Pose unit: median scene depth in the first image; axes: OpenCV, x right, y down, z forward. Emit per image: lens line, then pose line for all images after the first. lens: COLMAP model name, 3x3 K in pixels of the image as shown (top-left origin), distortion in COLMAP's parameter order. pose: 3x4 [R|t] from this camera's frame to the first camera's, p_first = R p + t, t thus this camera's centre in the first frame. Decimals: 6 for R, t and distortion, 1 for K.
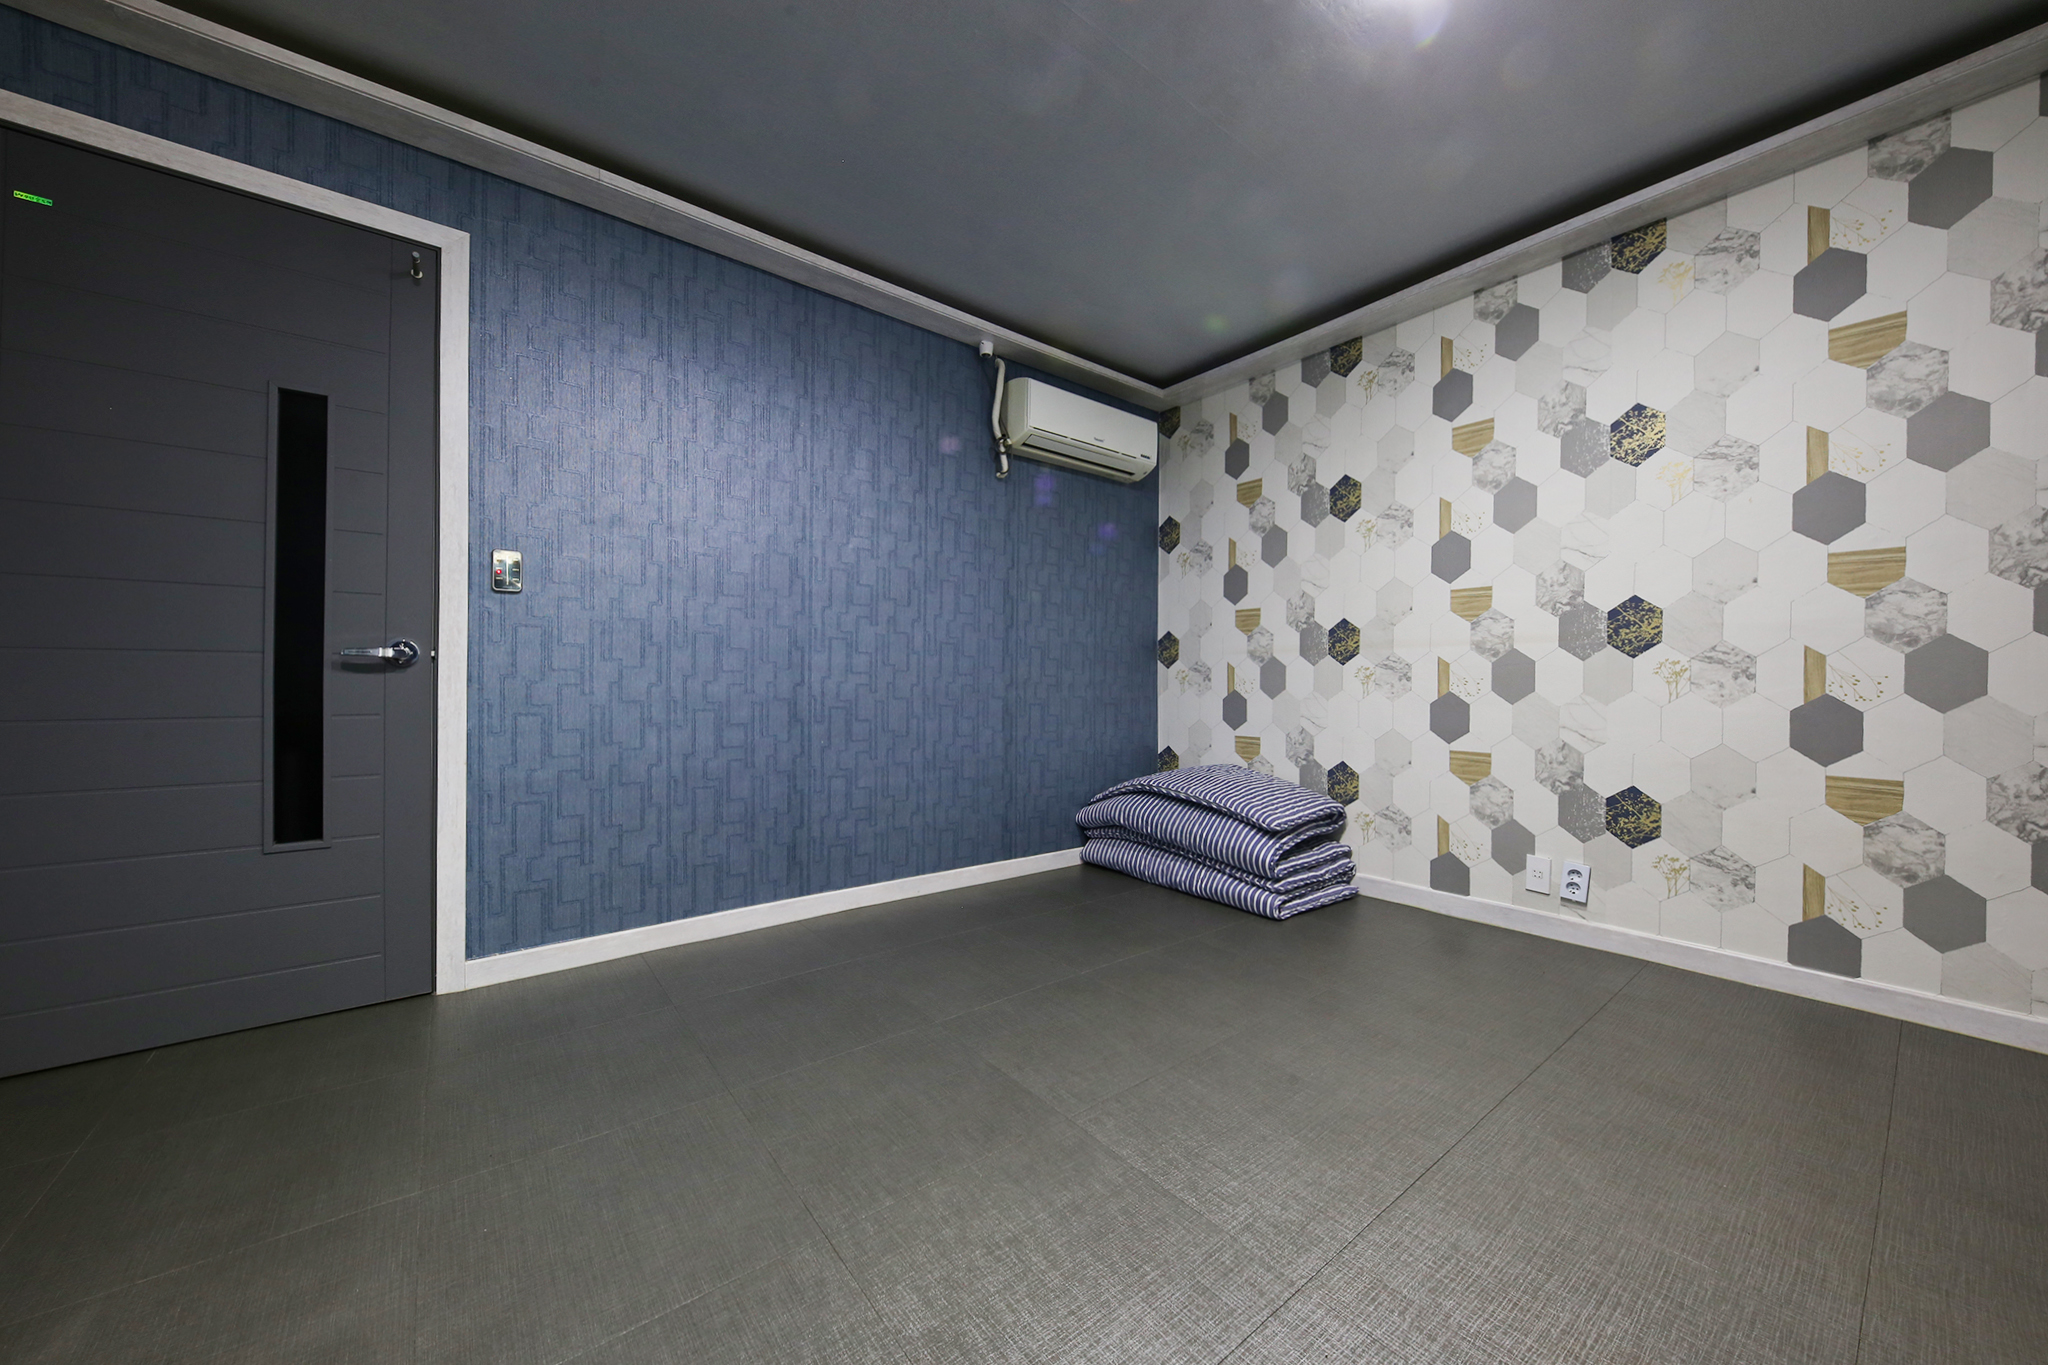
lens RADIAL K [[720.2, 0, 1025.8], [0, 720.2, 686.9], [0, 0, 1]] dist [0.000796, -0.000611]
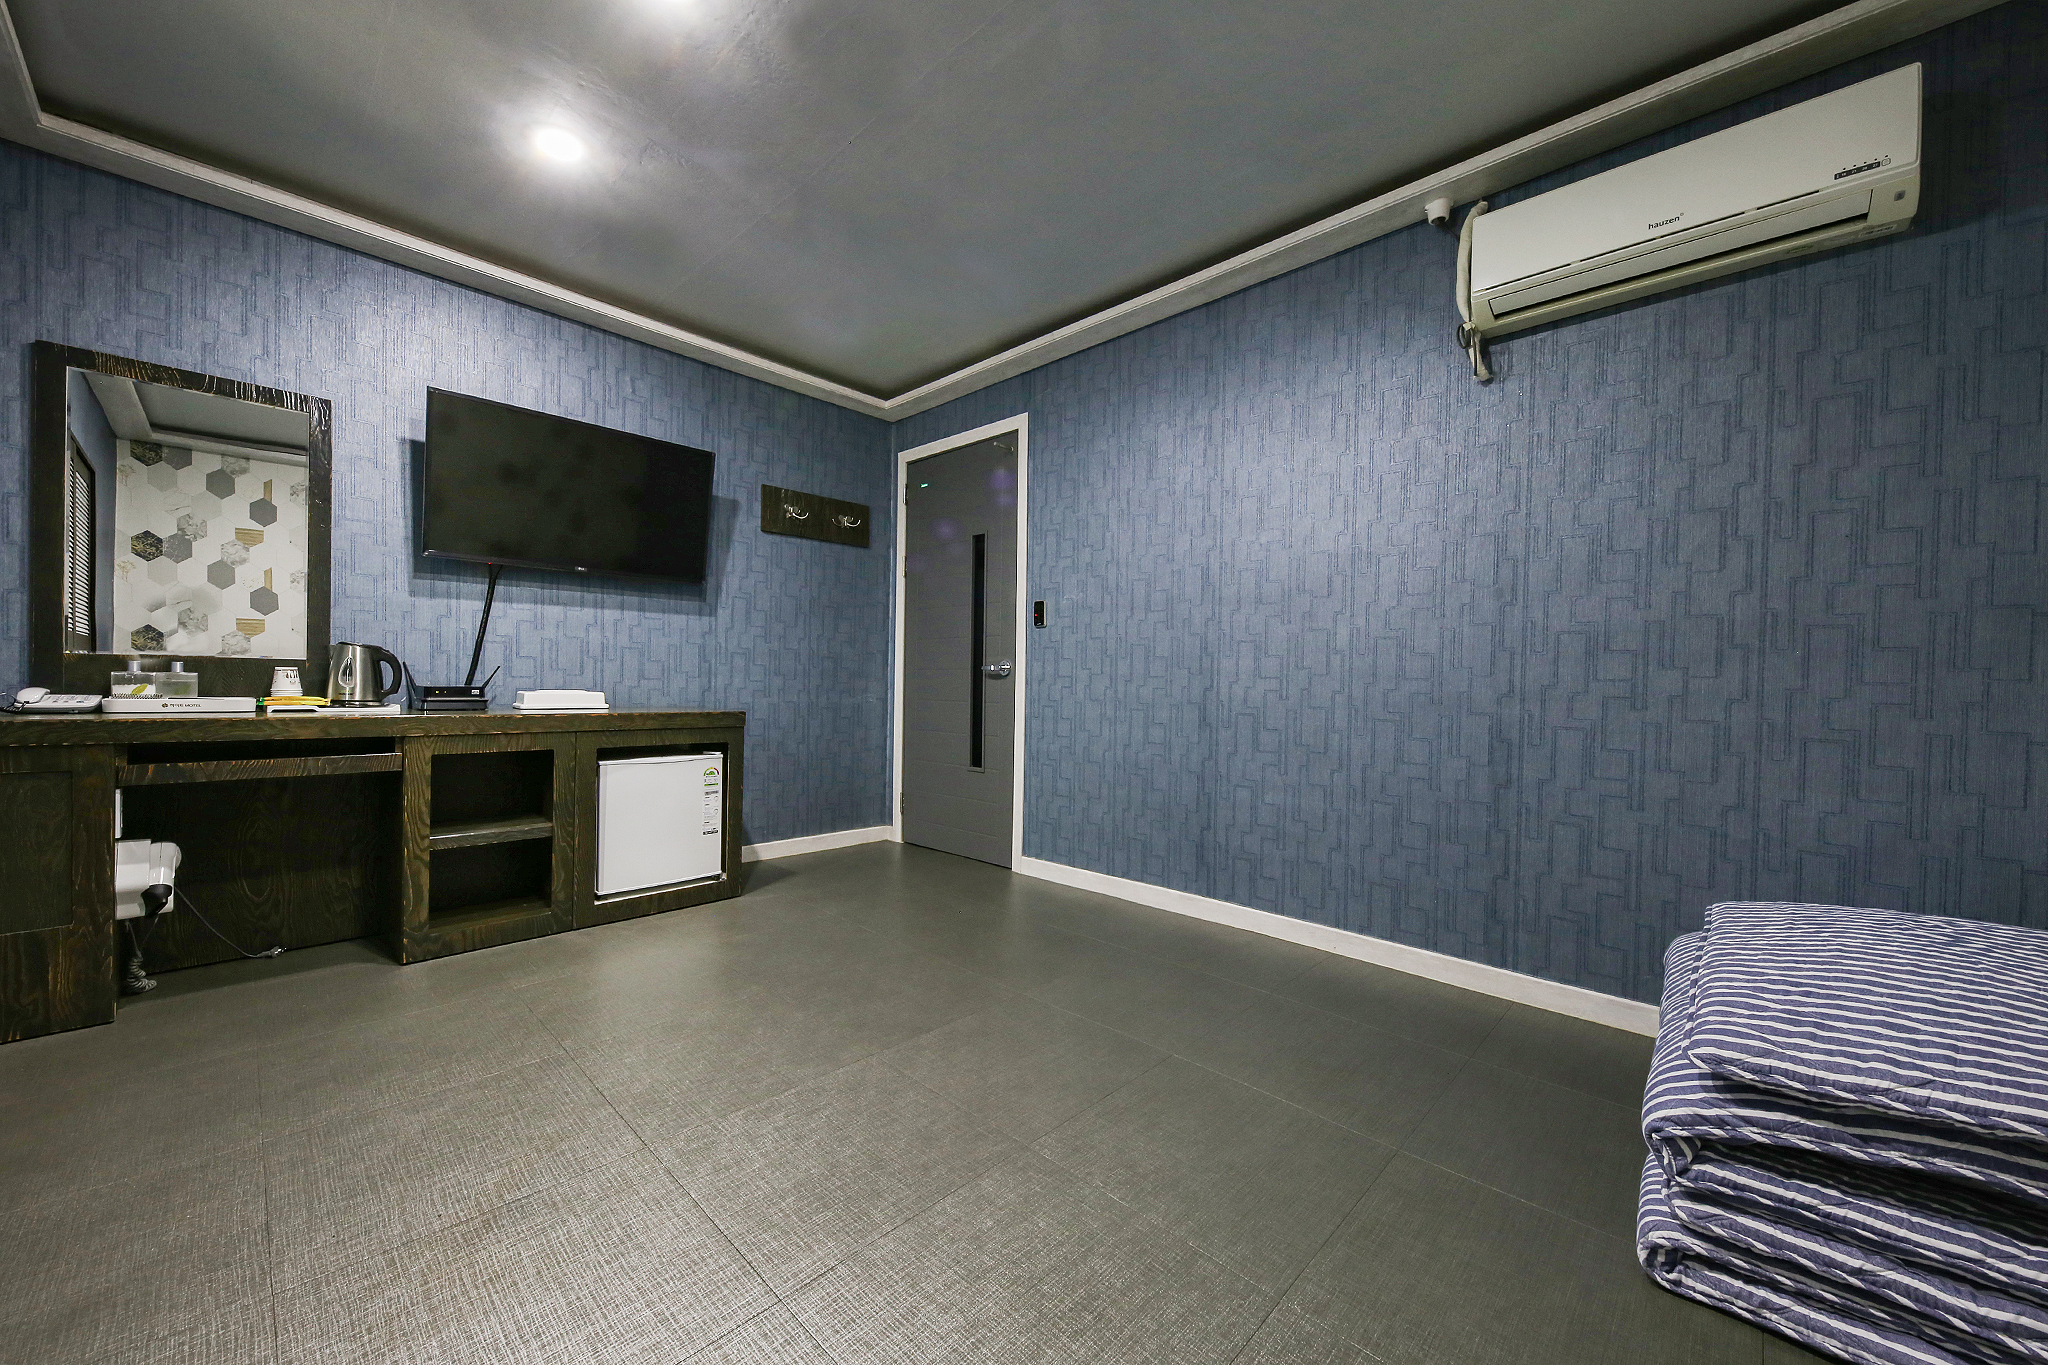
lens RADIAL K [[701.0, 0, 942.8], [0, 701.0, 685.8], [0, 0, 1]] dist [-0.000470, -0.000141]
pose [[0.120610, 0.000720, -0.992700, 0.628758], [-0.020610, 0.999786, -0.001779, 0.001144], [0.992486, 0.020674, 0.120599, 0.504795]]
